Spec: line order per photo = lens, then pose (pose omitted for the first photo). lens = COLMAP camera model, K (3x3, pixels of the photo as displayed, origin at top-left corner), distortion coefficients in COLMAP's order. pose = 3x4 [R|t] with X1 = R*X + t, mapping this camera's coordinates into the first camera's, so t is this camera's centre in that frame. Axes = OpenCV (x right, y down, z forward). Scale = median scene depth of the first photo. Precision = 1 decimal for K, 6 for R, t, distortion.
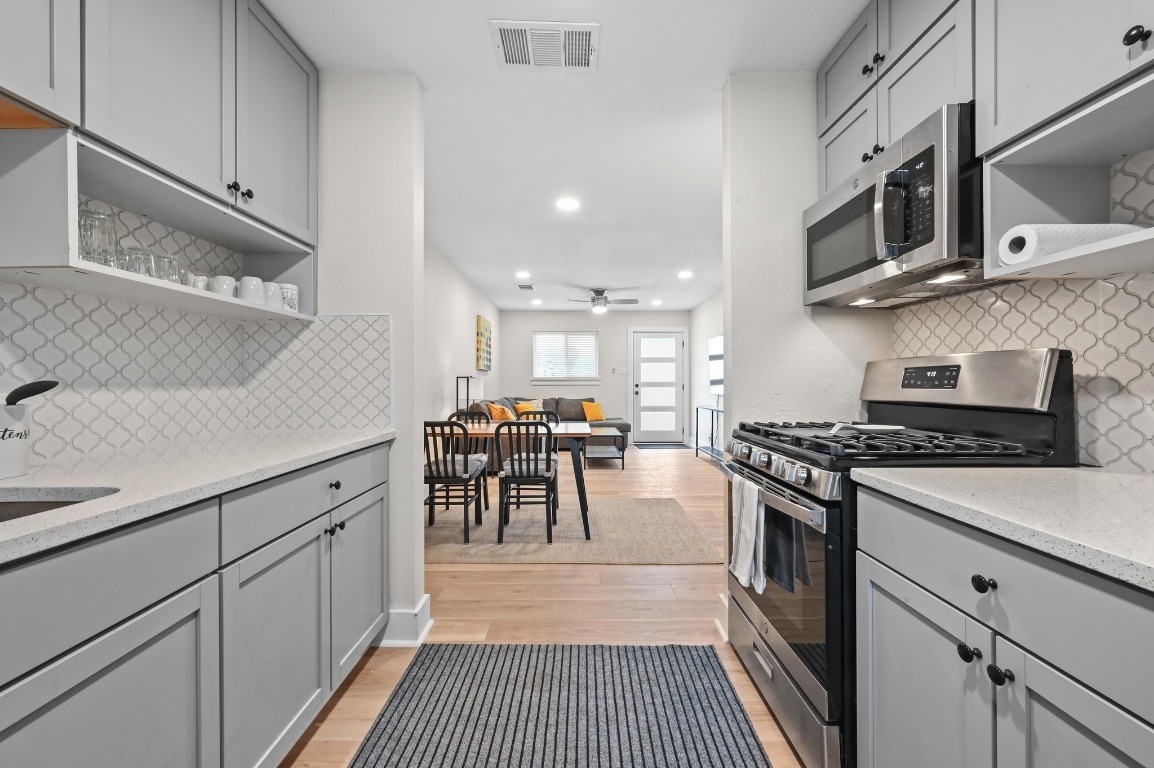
lens RADIAL K [[457.8, 0, 575.8], [0, 457.8, 378.0], [0, 0, 1]] dist [-0.001609, 0.000237]
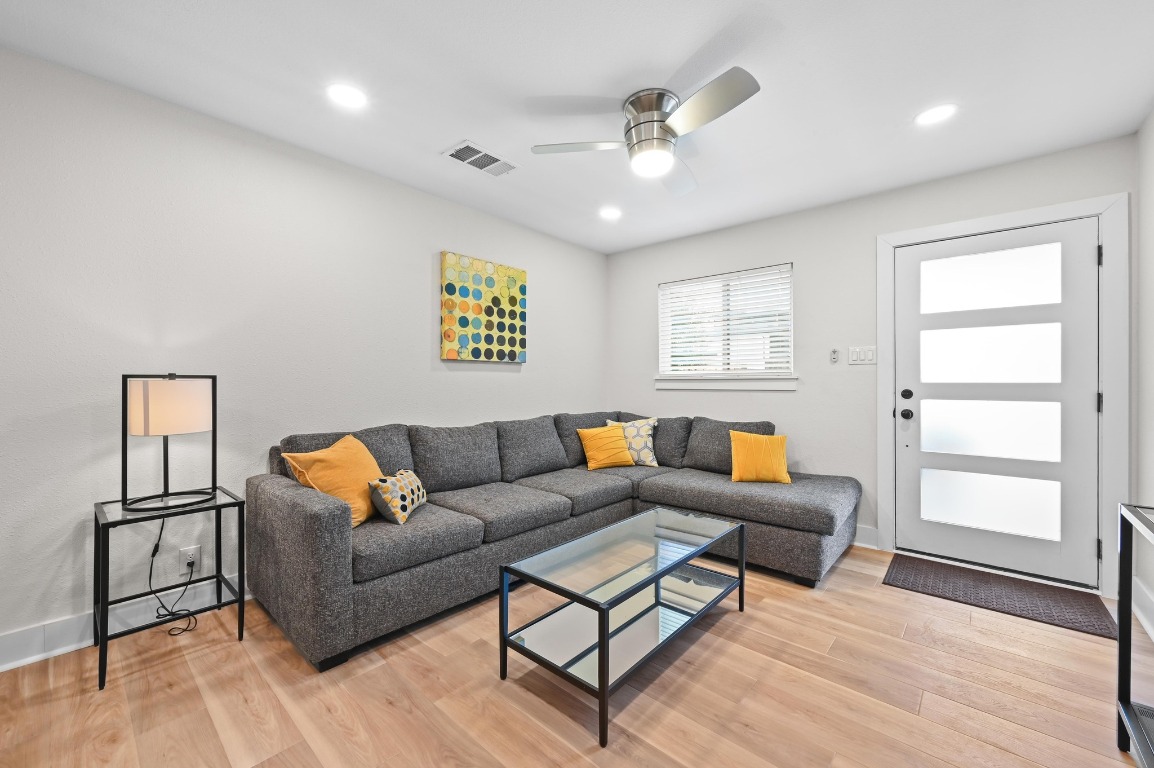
lens RADIAL K [[457.8, 0, 576.3], [0, 457.8, 381.1], [0, 0, 1]] dist [-0.001609, 0.000237]
pose [[0.752304, 0.000874, -0.658815, 0.216273], [0.007834, 0.999917, 0.010272, 0.000773], [0.658769, -0.012889, 0.752235, 0.687210]]
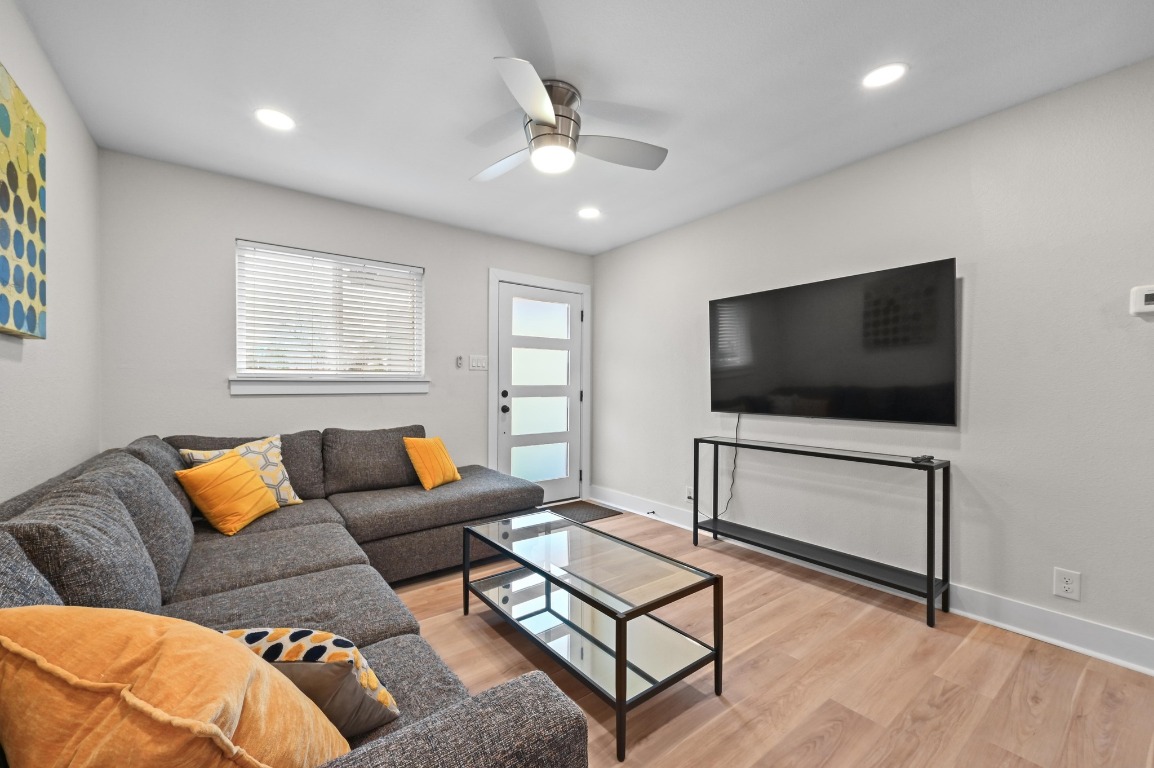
lens RADIAL K [[457.8, 0, 580.2], [0, 457.8, 388.7], [0, 0, 1]] dist [-0.001609, 0.000237]
pose [[0.788774, -0.002470, 0.614679, -0.123557], [-0.010898, 0.999779, 0.018001, 0.001992], [-0.614587, -0.020897, 0.788572, 0.706093]]
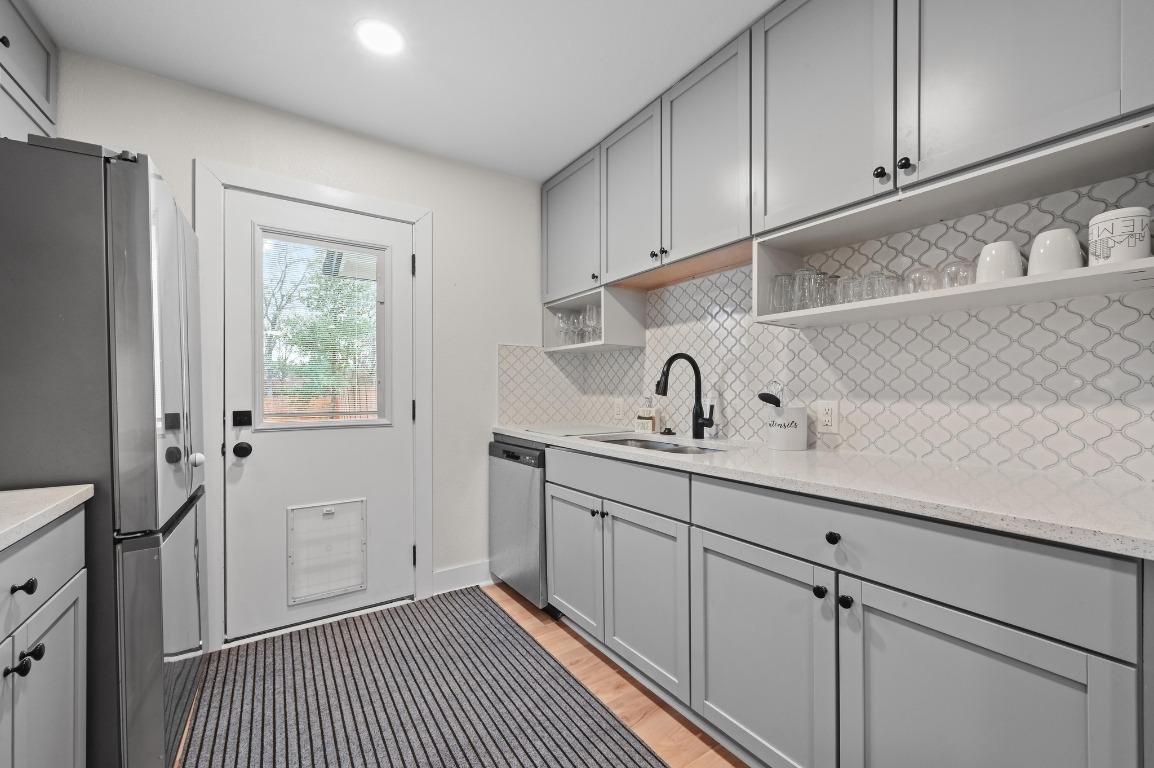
lens RADIAL K [[457.8, 0, 582.3], [0, 457.8, 391.1], [0, 0, 1]] dist [-0.001609, 0.000237]
pose [[-0.824292, 0.003369, -0.566155, 0.047648], [0.004585, 0.999989, -0.000725, -0.000271], [0.566147, -0.003193, -0.824298, 0.297662]]
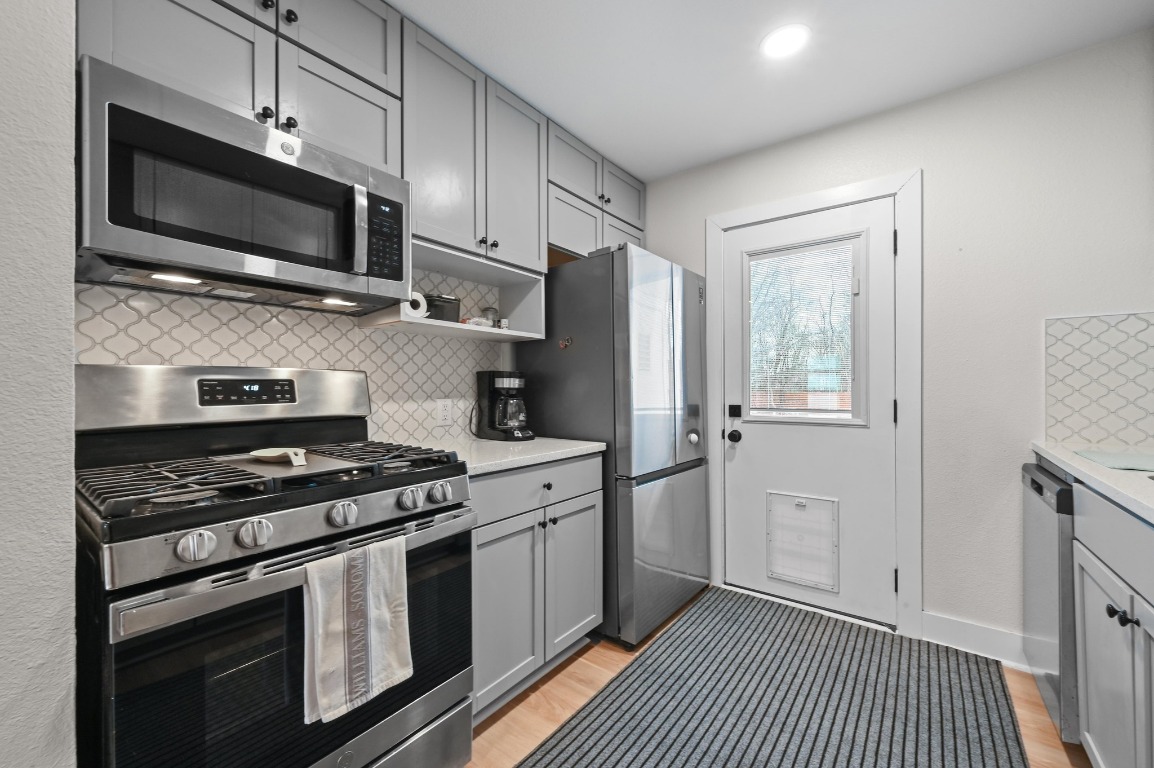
lens RADIAL K [[457.8, 0, 580.3], [0, 457.8, 389.5], [0, 0, 1]] dist [-0.001609, 0.000237]
pose [[-0.799220, 0.002491, 0.601034, -0.062210], [0.001479, 0.999997, -0.002179, -0.000598], [-0.601037, -0.000853, -0.799220, 0.301108]]
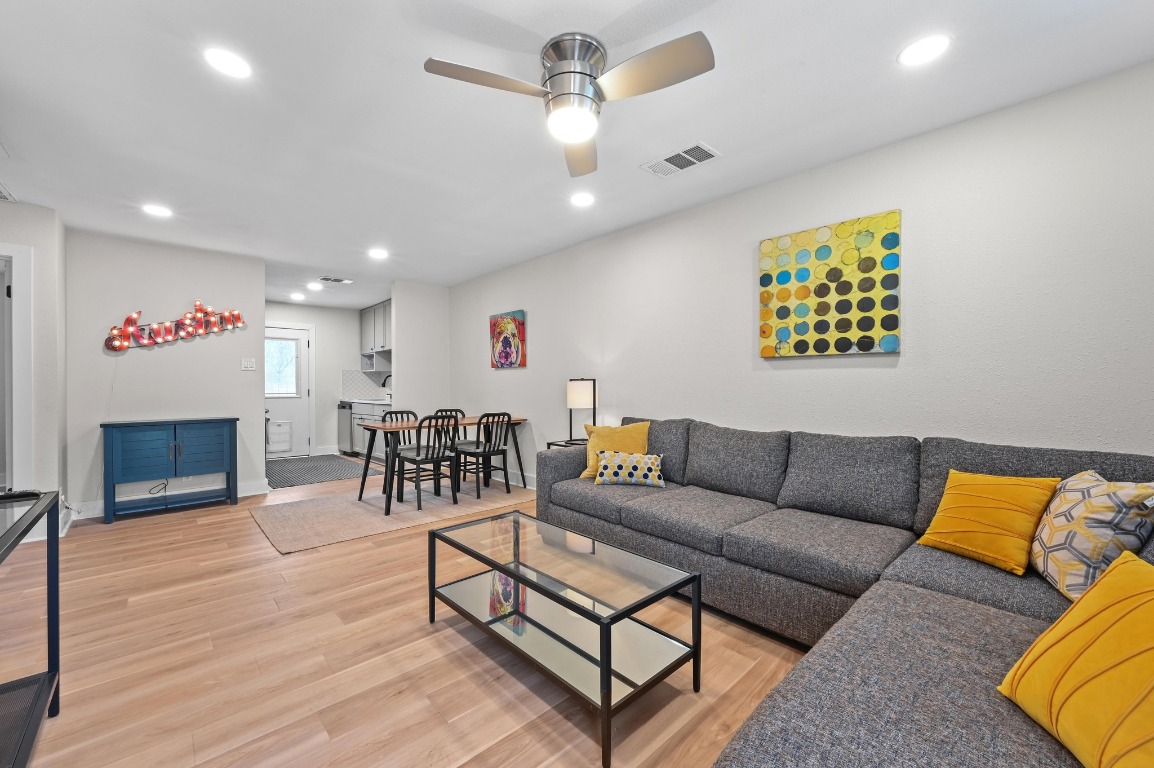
lens RADIAL K [[457.8, 0, 583.2], [0, 457.8, 385.6], [0, 0, 1]] dist [-0.001609, 0.000237]
pose [[-0.724063, 0.005842, -0.689709, 0.229488], [0.011790, 0.999923, -0.003907, 0.008567], [0.689633, -0.010960, -0.724076, 1.156154]]
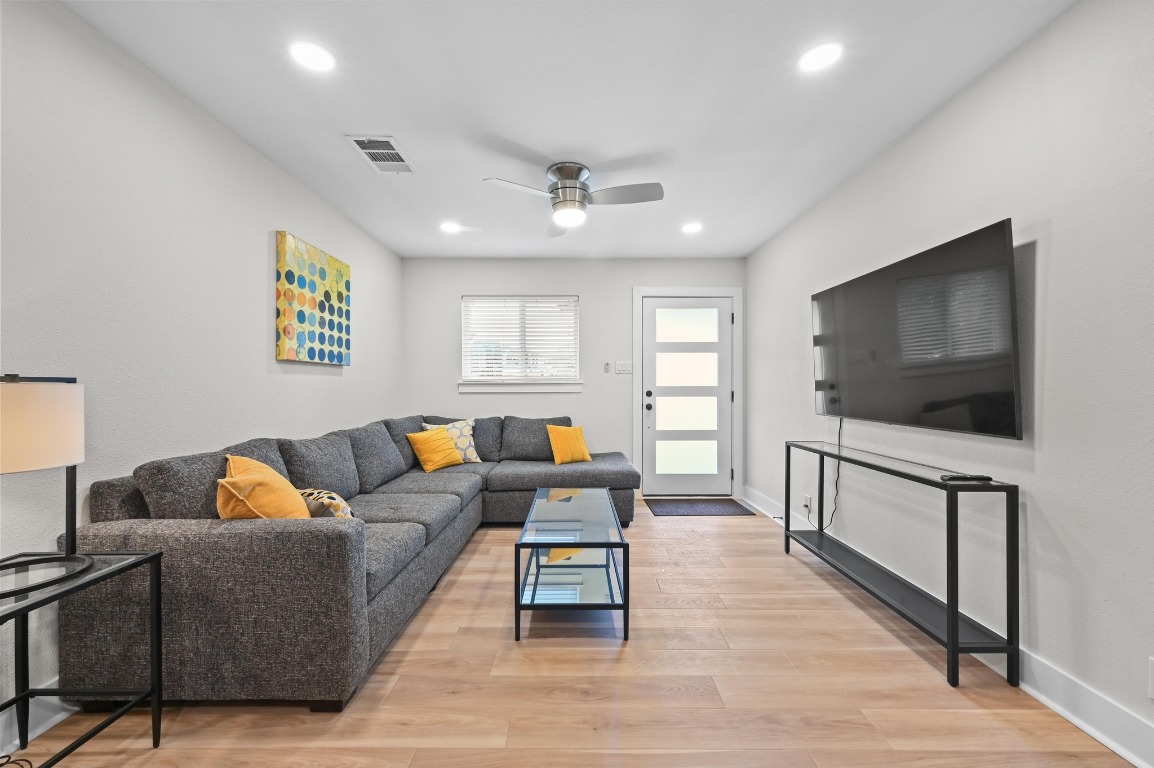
lens RADIAL K [[457.8, 0, 581.9], [0, 457.8, 384.6], [0, 0, 1]] dist [-0.001609, 0.000237]
pose [[0.999879, -0.000616, 0.015563, 0.053822], [0.000438, 0.999935, 0.011435, -0.000911], [-0.015569, -0.011427, 0.999813, 0.551899]]
